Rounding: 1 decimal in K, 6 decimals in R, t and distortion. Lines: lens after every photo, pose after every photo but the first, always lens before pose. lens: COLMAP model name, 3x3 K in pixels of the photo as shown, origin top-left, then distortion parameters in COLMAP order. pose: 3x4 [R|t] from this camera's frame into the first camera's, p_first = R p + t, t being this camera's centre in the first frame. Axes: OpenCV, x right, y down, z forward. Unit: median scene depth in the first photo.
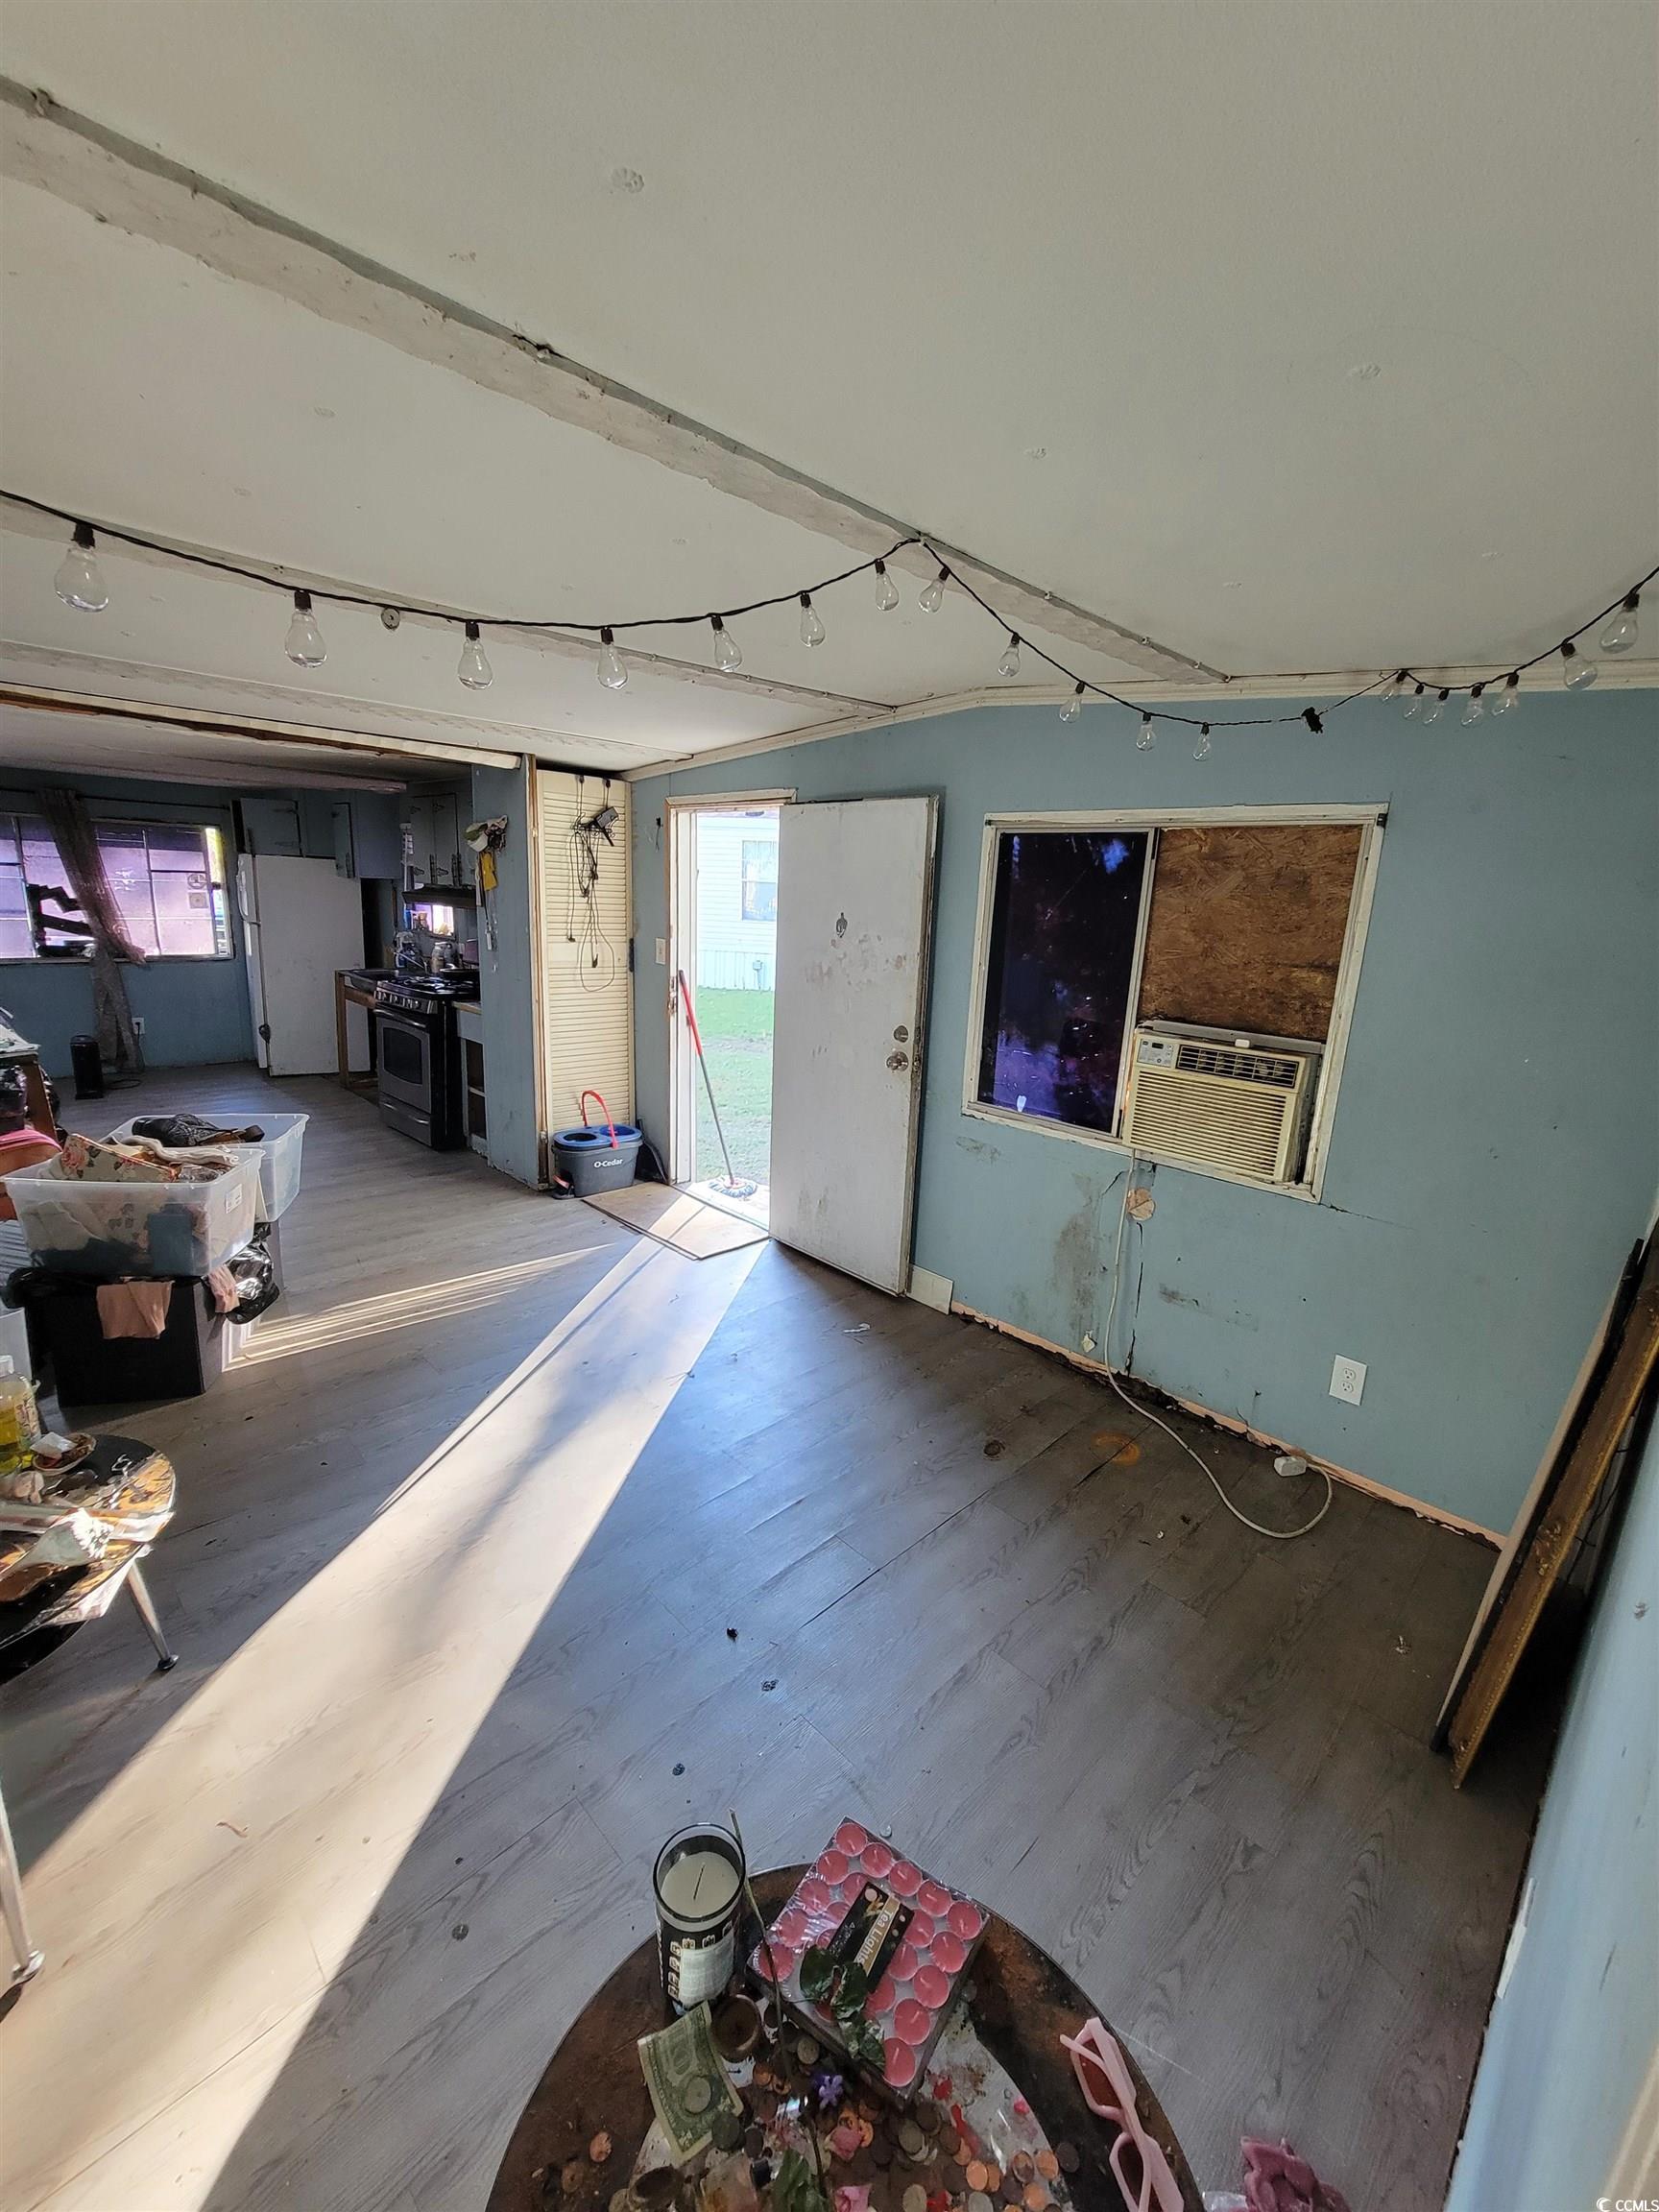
lens RADIAL K [[904.2, 0, 840.8], [0, 904.2, 1101.3], [0, 0, 1]] dist [-0.000922, 0.000748]
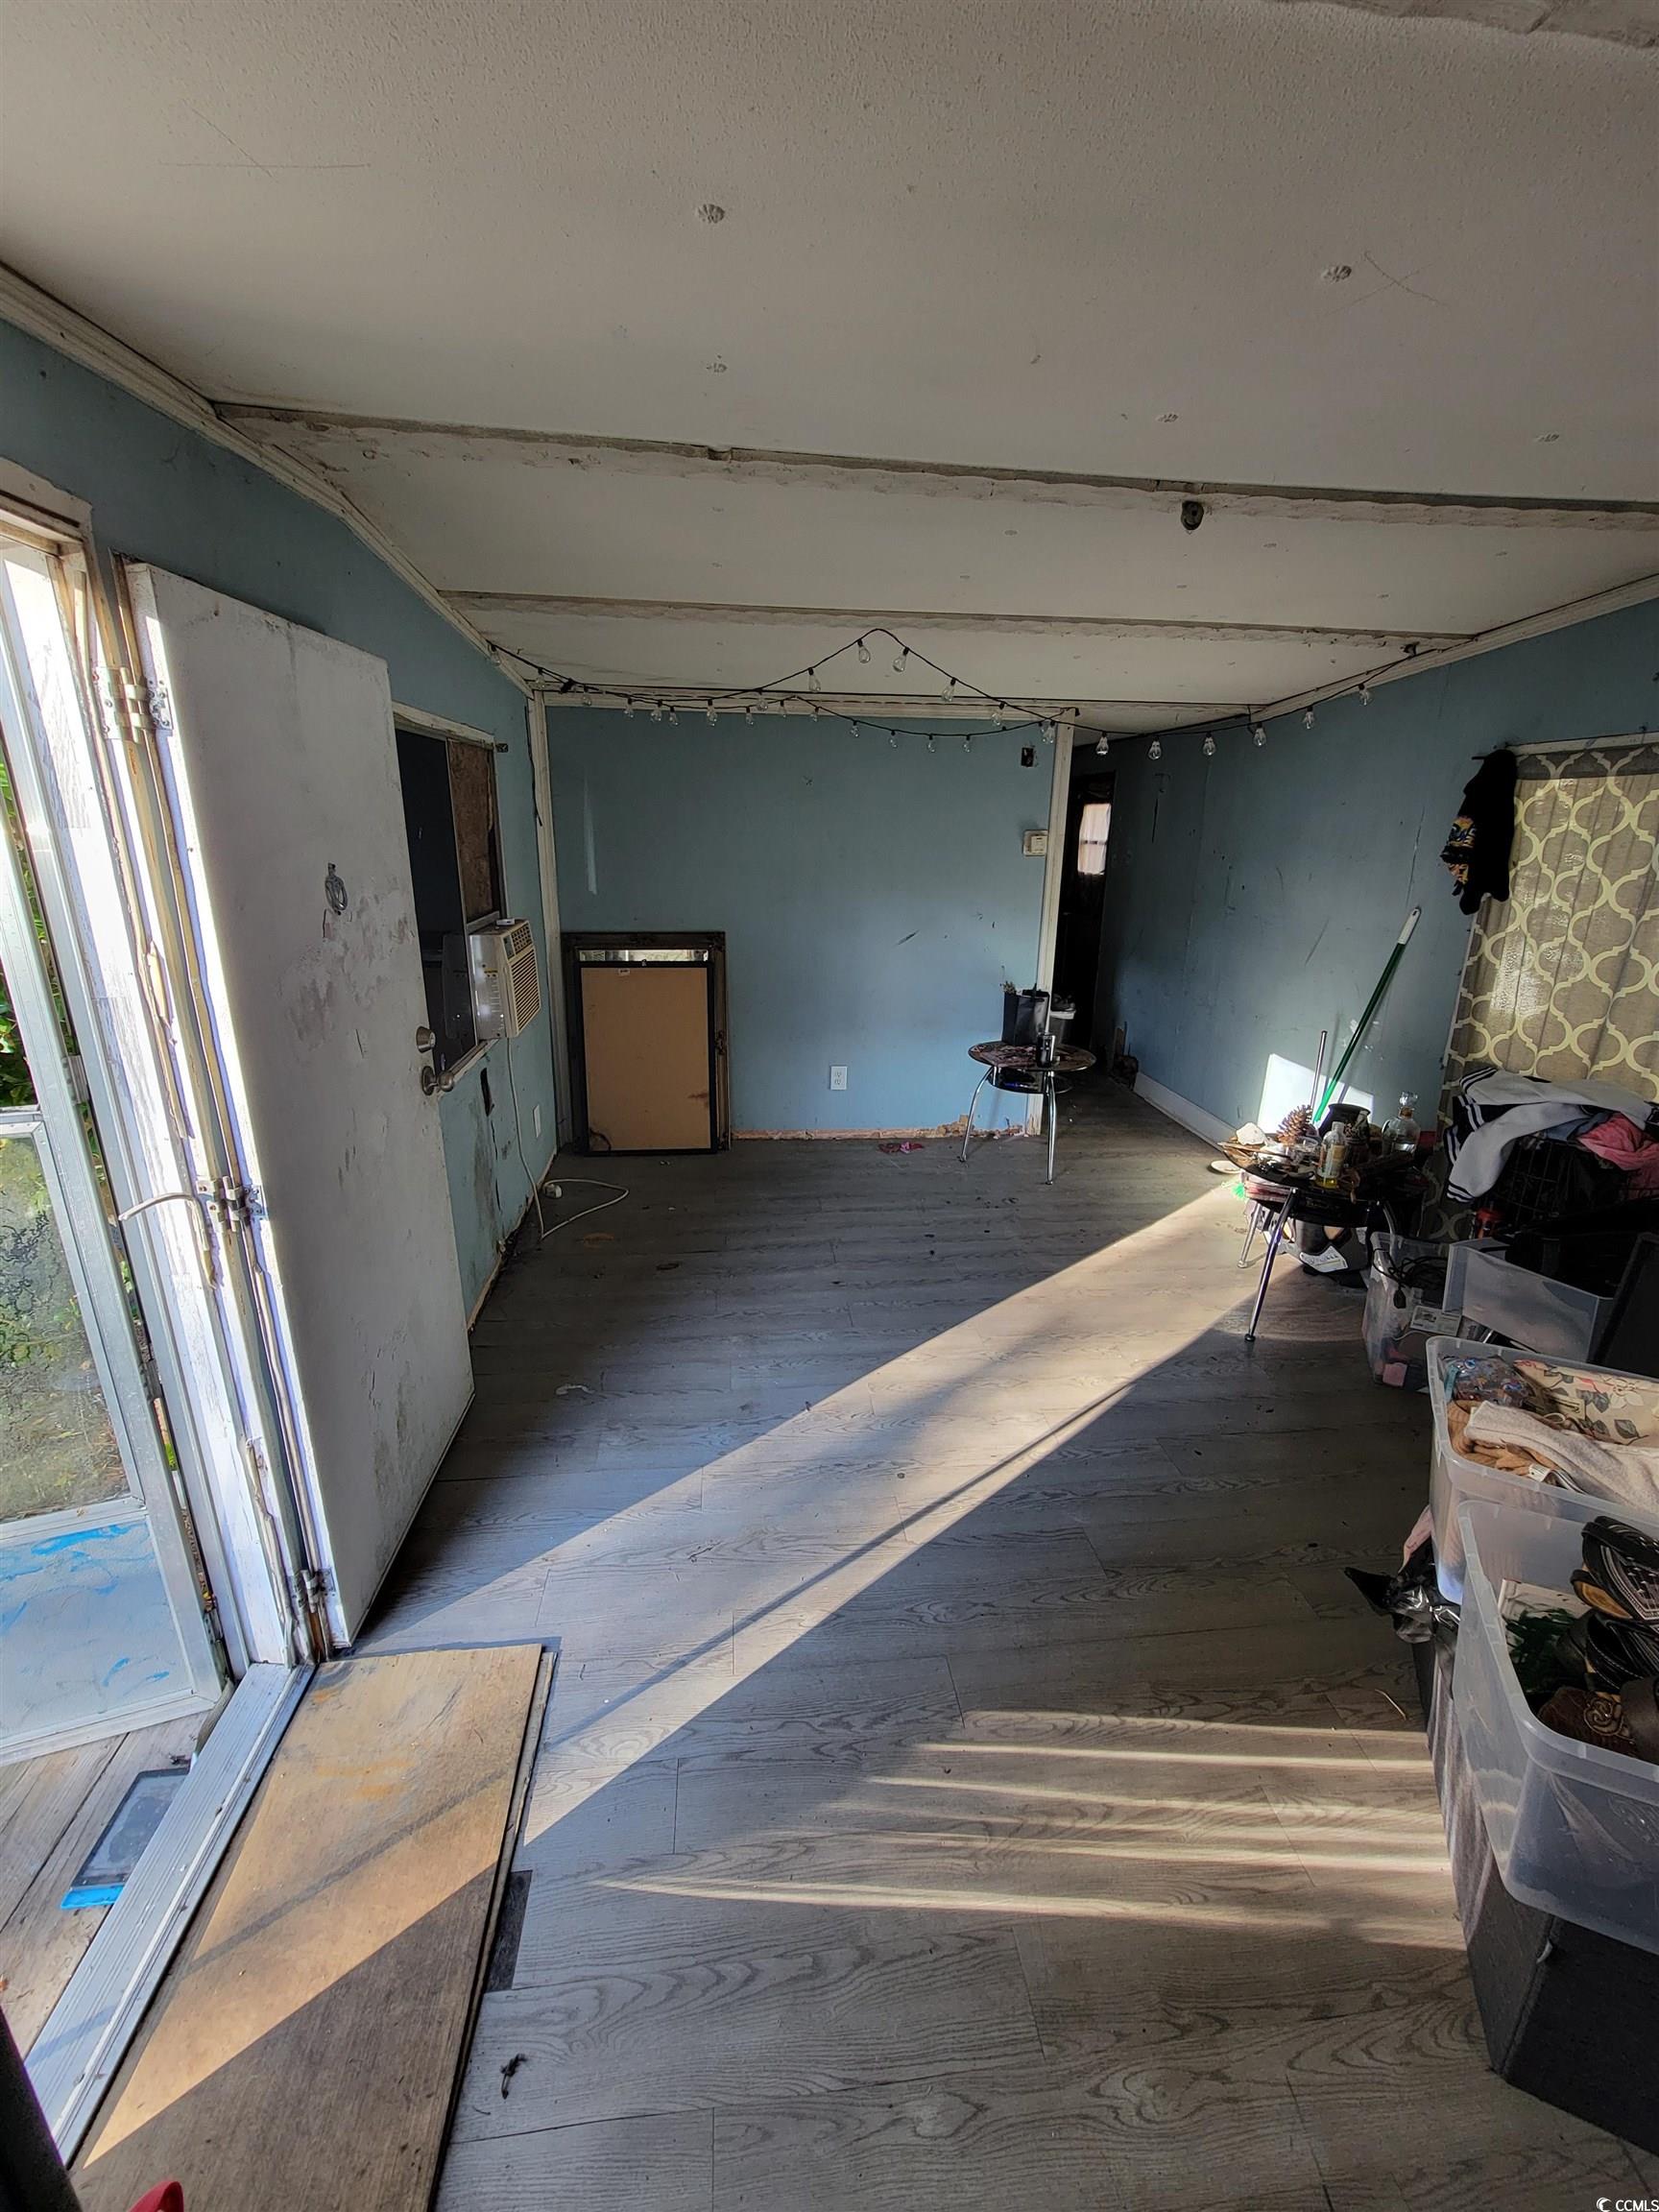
lens RADIAL K [[907.9, 0, 830.3], [0, 907.9, 1095.2], [0, 0, 1]] dist [-0.007793, 0.002805]
pose [[-0.773045, -0.244838, 0.585197, -0.751429], [0.091702, 0.869690, 0.485004, -0.451872], [-0.627687, 0.428594, -0.649858, 1.735777]]
